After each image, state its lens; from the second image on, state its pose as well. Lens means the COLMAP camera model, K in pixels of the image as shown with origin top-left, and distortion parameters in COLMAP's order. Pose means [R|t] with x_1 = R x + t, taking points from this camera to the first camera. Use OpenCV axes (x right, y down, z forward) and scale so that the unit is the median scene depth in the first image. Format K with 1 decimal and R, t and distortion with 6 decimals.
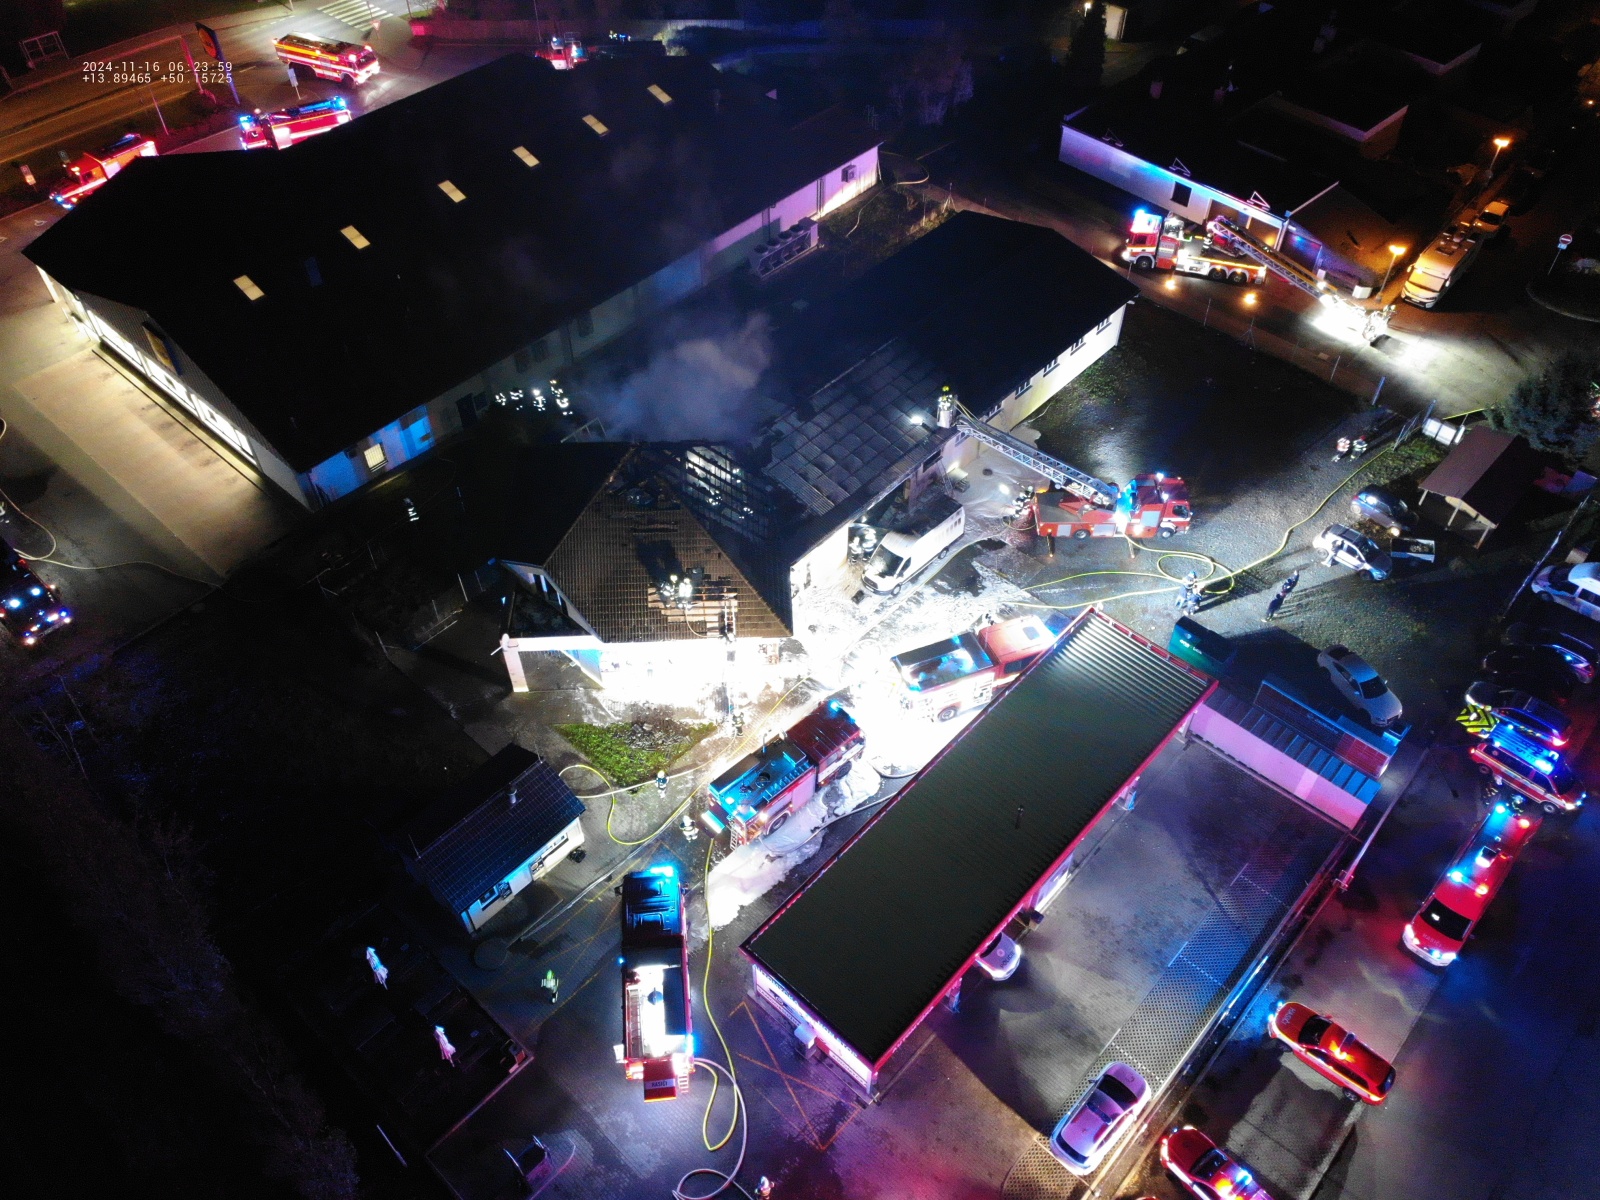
lens RADIAL K [[1239.5, 0, 809.2], [0, 1239.5, 583.0], [0, 0, 1]] dist [-0.003011, -0.003920]
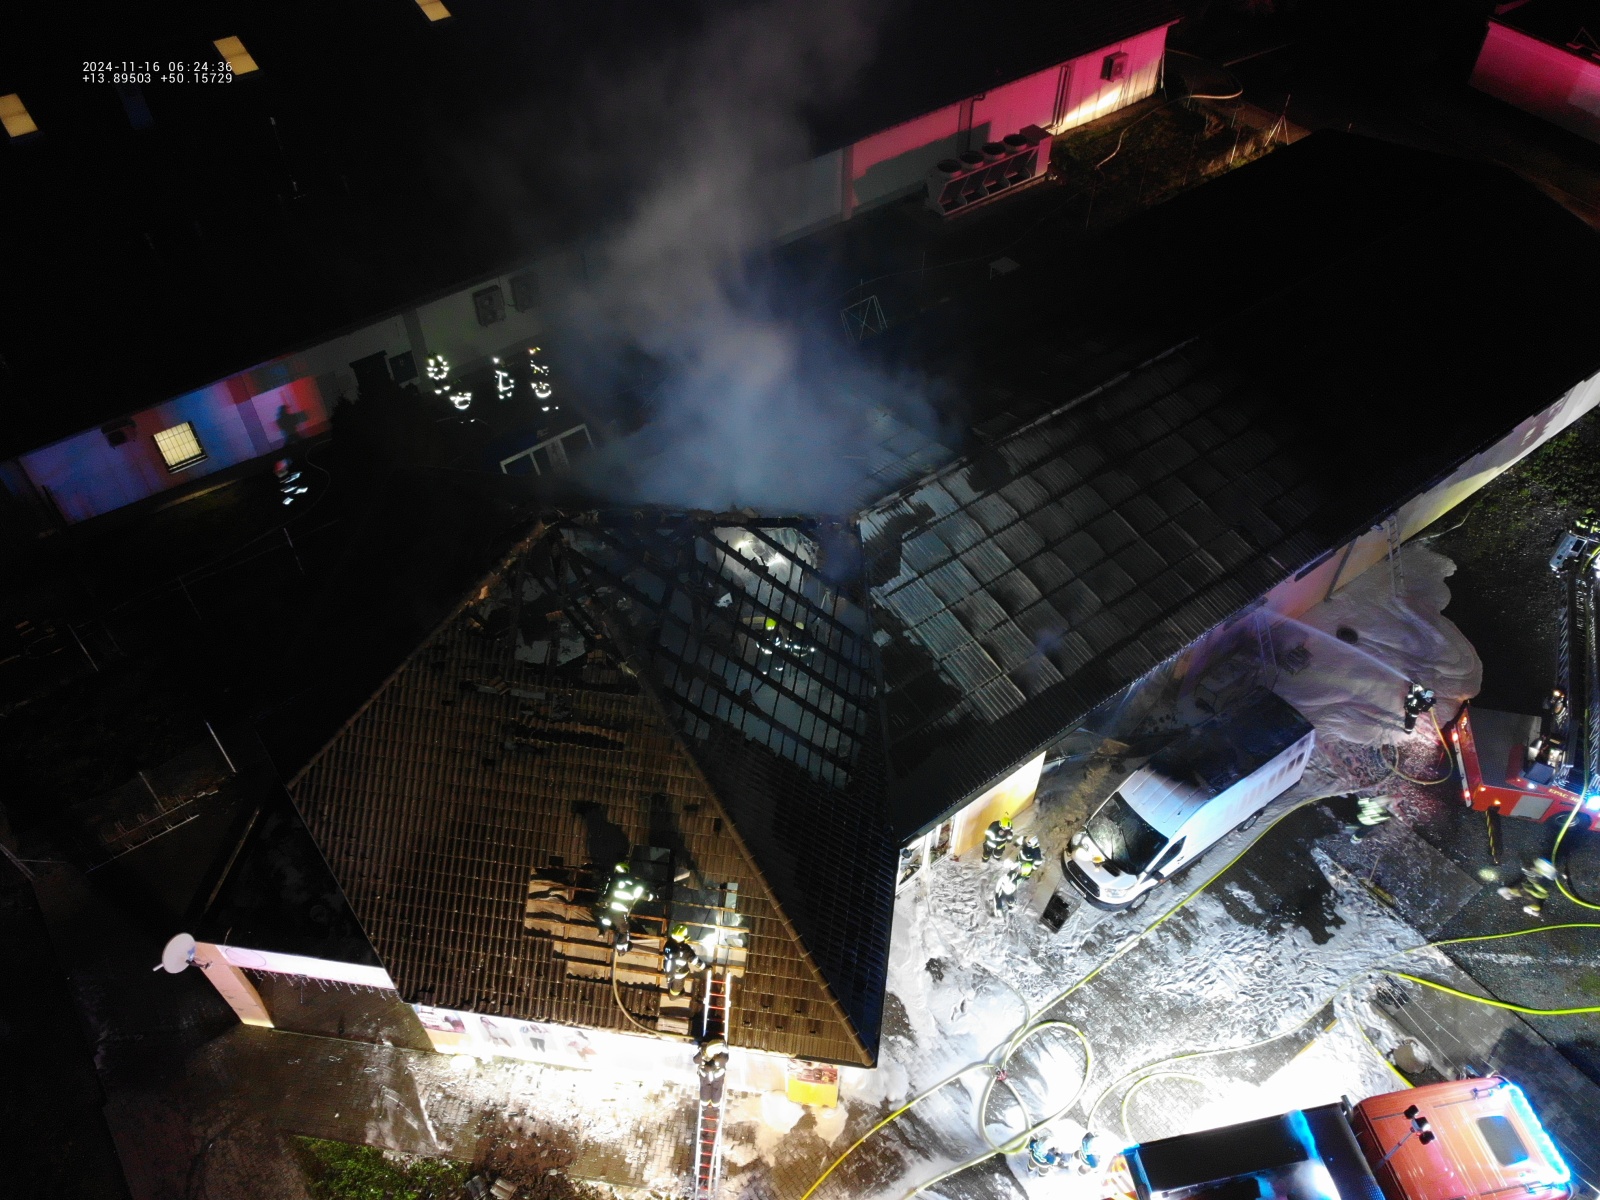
lens RADIAL K [[1227.8, 0, 804.7], [0, 1227.8, 594.7], [0, 0, 1]] dist [-0.002654, 0.002925]
pose [[0.982115, 0.140563, -0.125267, -0.006715], [-0.139441, 0.990072, 0.017728, -0.091951], [0.126515, 0.000056, 0.991965, 0.543224]]
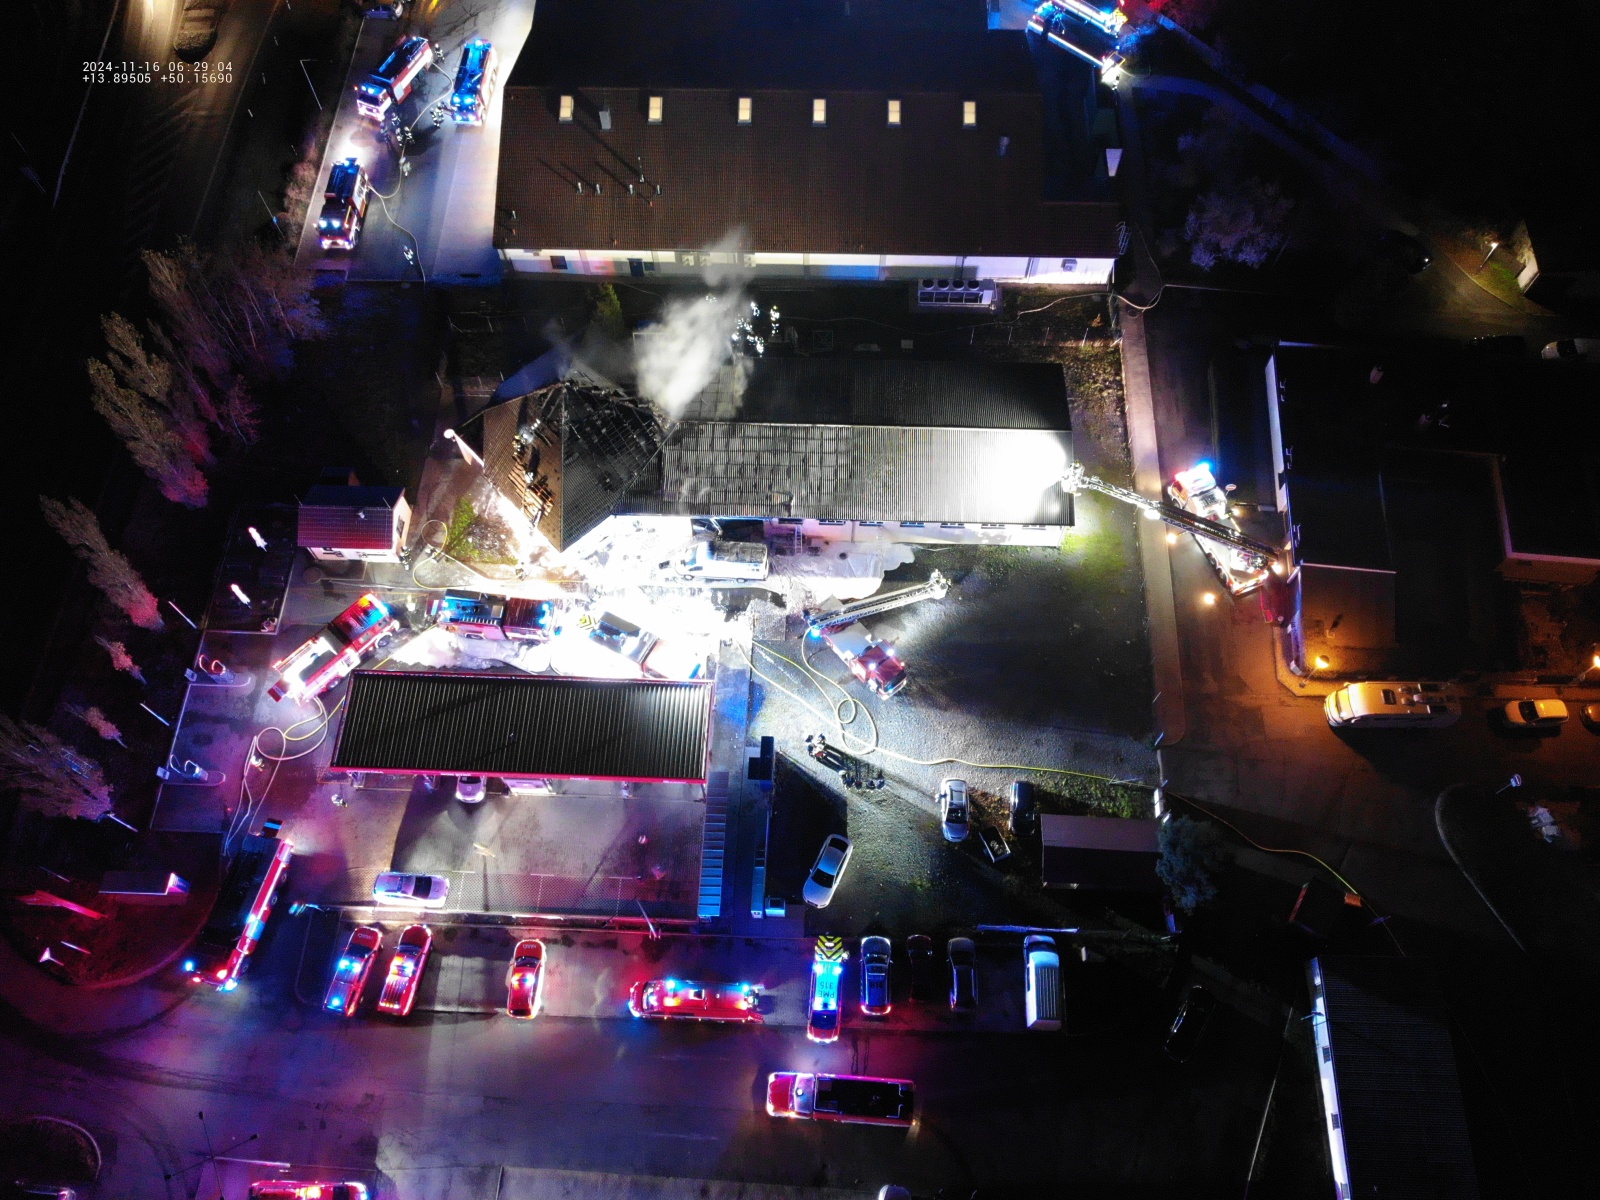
lens RADIAL K [[1227.8, 0, 804.7], [0, 1227.8, 594.7], [0, 0, 1]] dist [-0.002654, 0.002925]
pose [[0.649891, 0.677514, -0.344407, 0.622666], [-0.554525, 0.732582, 0.394748, -0.575943], [0.519754, -0.065561, 0.851797, -0.084562]]
